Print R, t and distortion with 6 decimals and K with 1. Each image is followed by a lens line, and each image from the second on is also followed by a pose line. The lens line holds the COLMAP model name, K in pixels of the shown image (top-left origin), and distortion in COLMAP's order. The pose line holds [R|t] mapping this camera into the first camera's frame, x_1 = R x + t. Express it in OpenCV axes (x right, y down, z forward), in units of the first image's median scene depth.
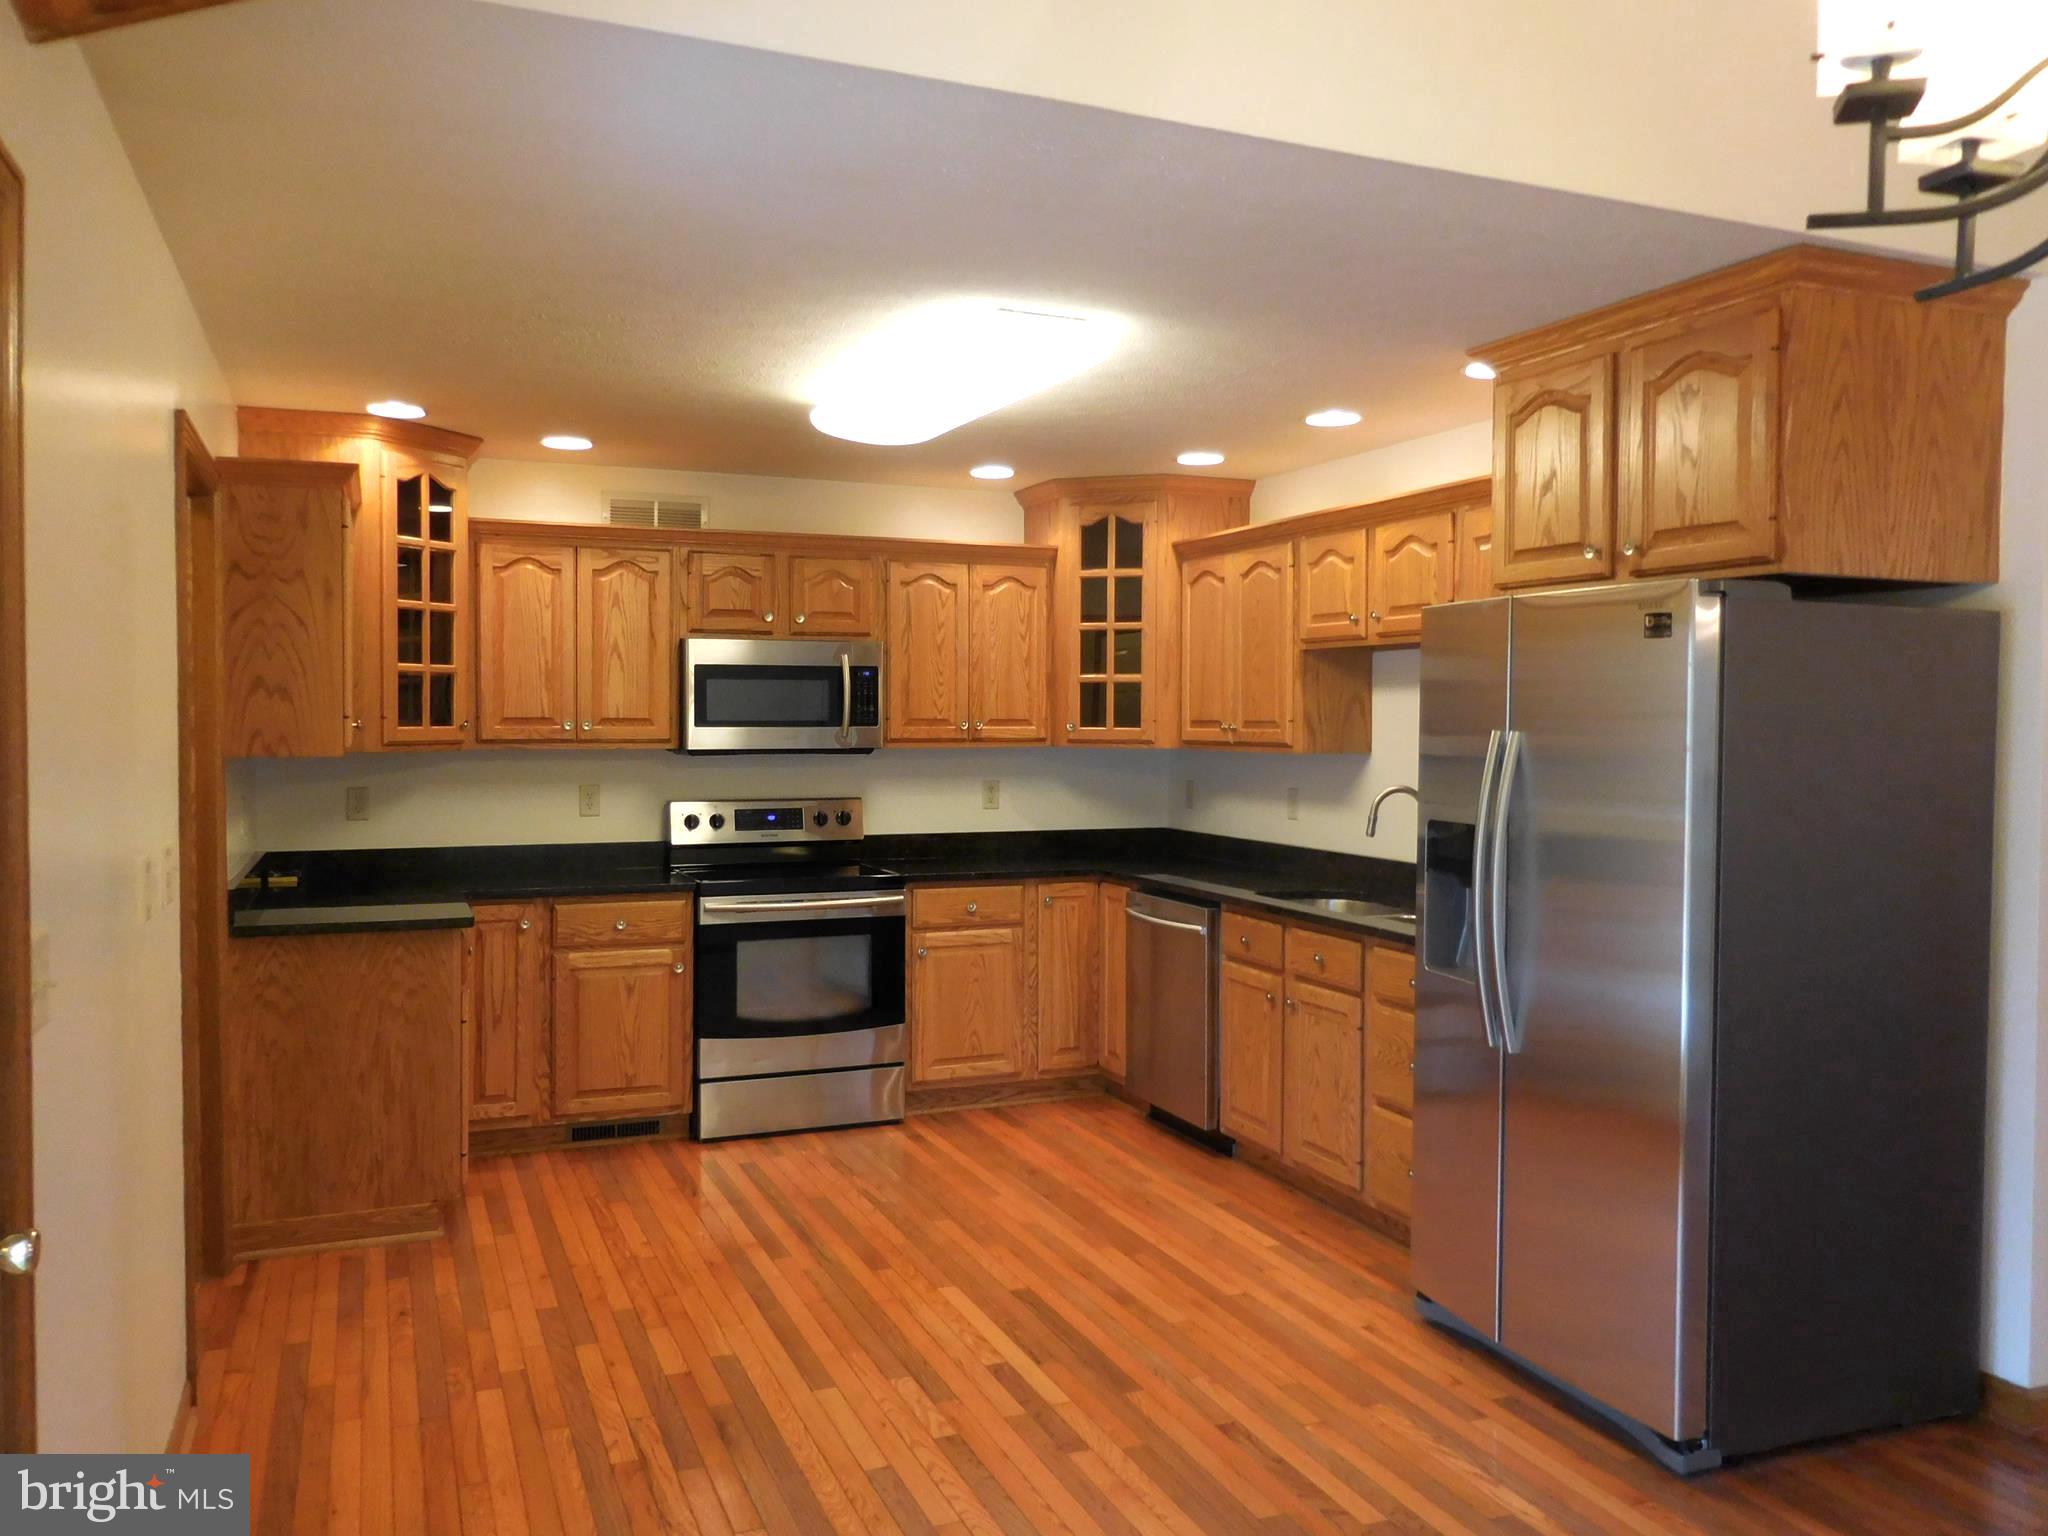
lens RADIAL K [[1577.7, 0, 1027.8], [0, 1577.7, 757.3], [0, 0, 1]] dist [-0.003422, 0.006752]
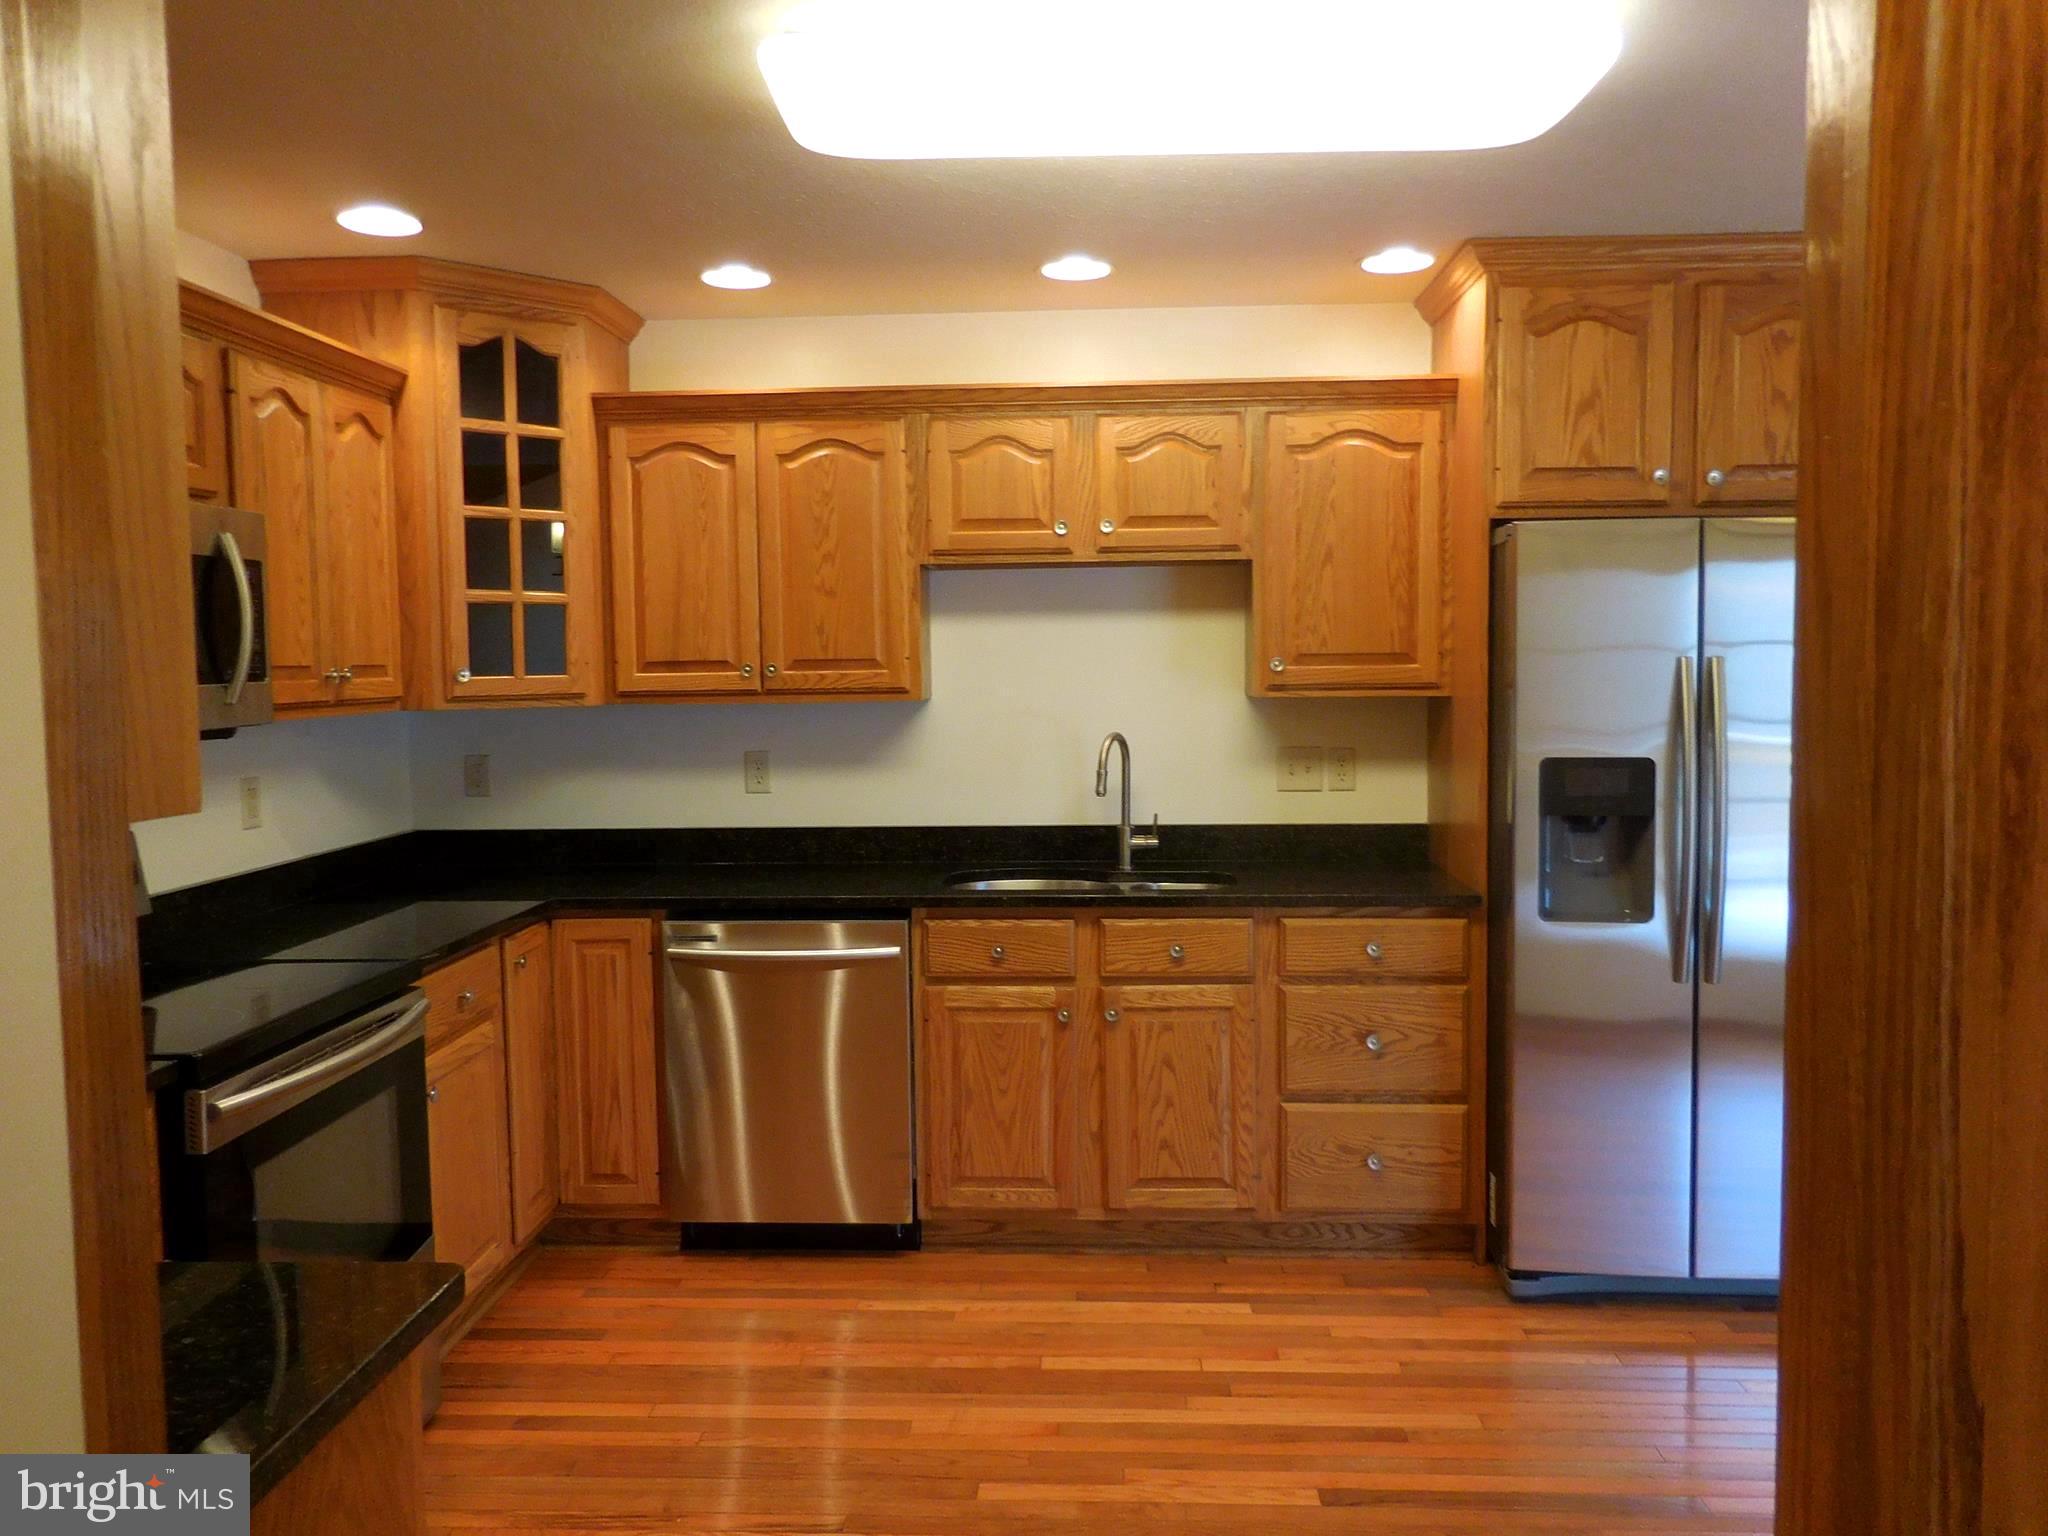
lens RADIAL K [[1577.7, 0, 1027.8], [0, 1577.7, 757.3], [0, 0, 1]] dist [-0.003422, 0.006752]
pose [[0.431940, -0.069730, 0.899203, -0.523603], [0.037633, 0.997532, 0.059278, -0.019465], [-0.901117, 0.008235, 0.433498, 0.661992]]
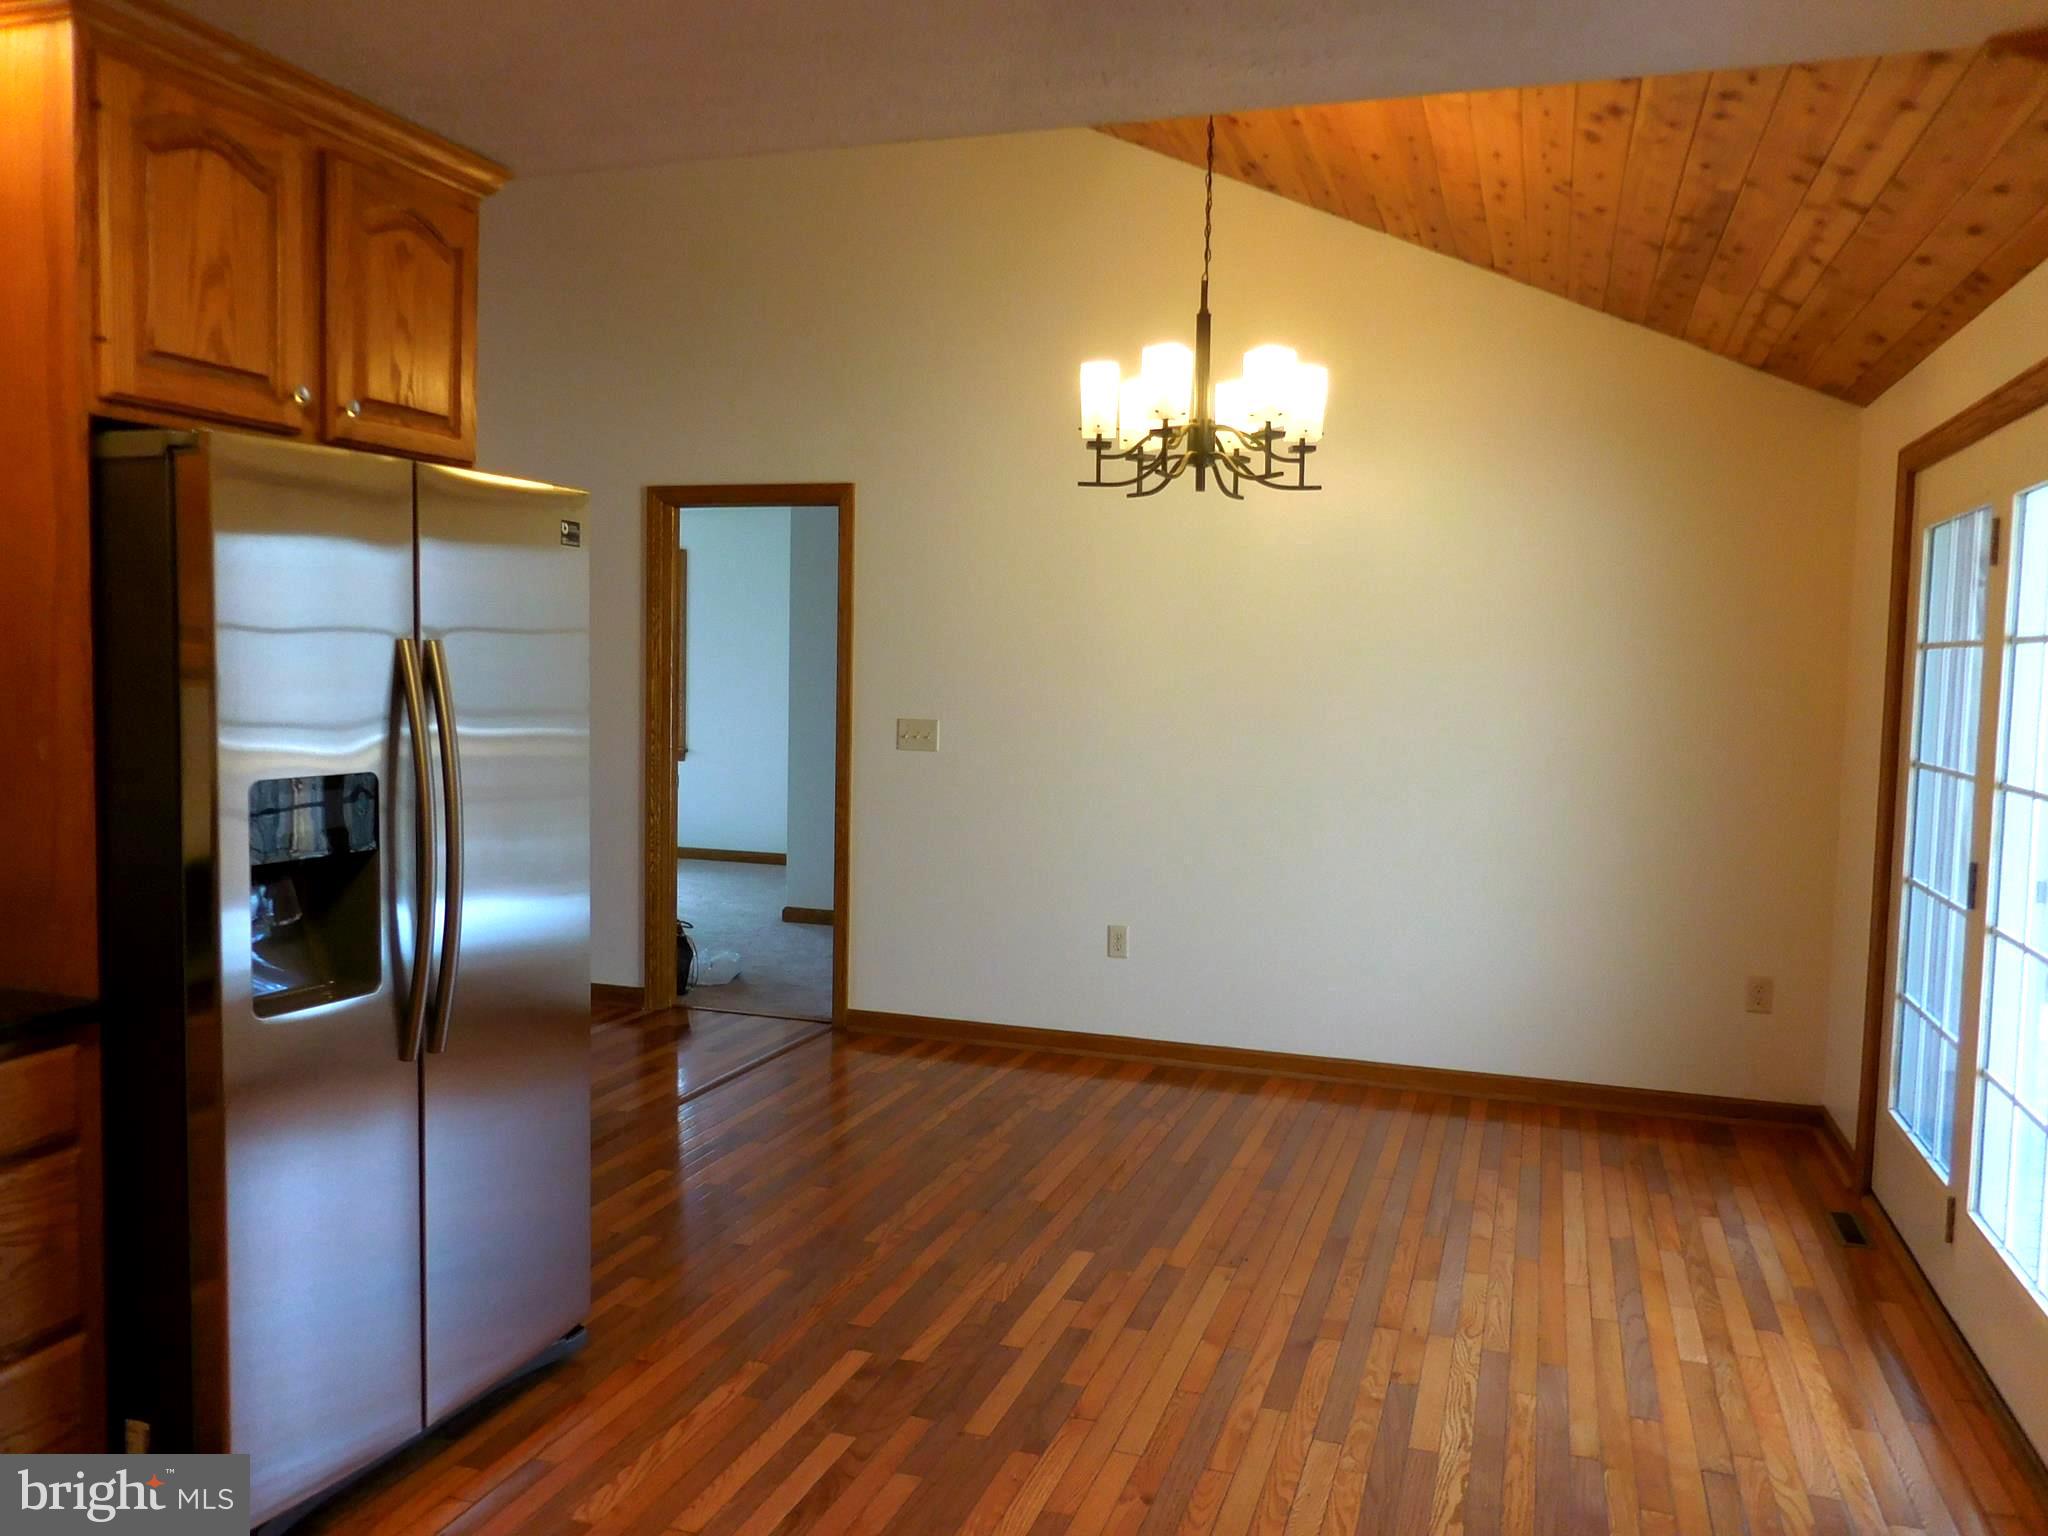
lens RADIAL K [[1577.7, 0, 1027.8], [0, 1577.7, 757.3], [0, 0, 1]] dist [-0.003422, 0.006752]
pose [[-0.756426, -0.065114, 0.650830, -0.287656], [-0.008826, 0.995958, 0.089386, -0.021482], [-0.654020, 0.061869, -0.753943, 0.961565]]
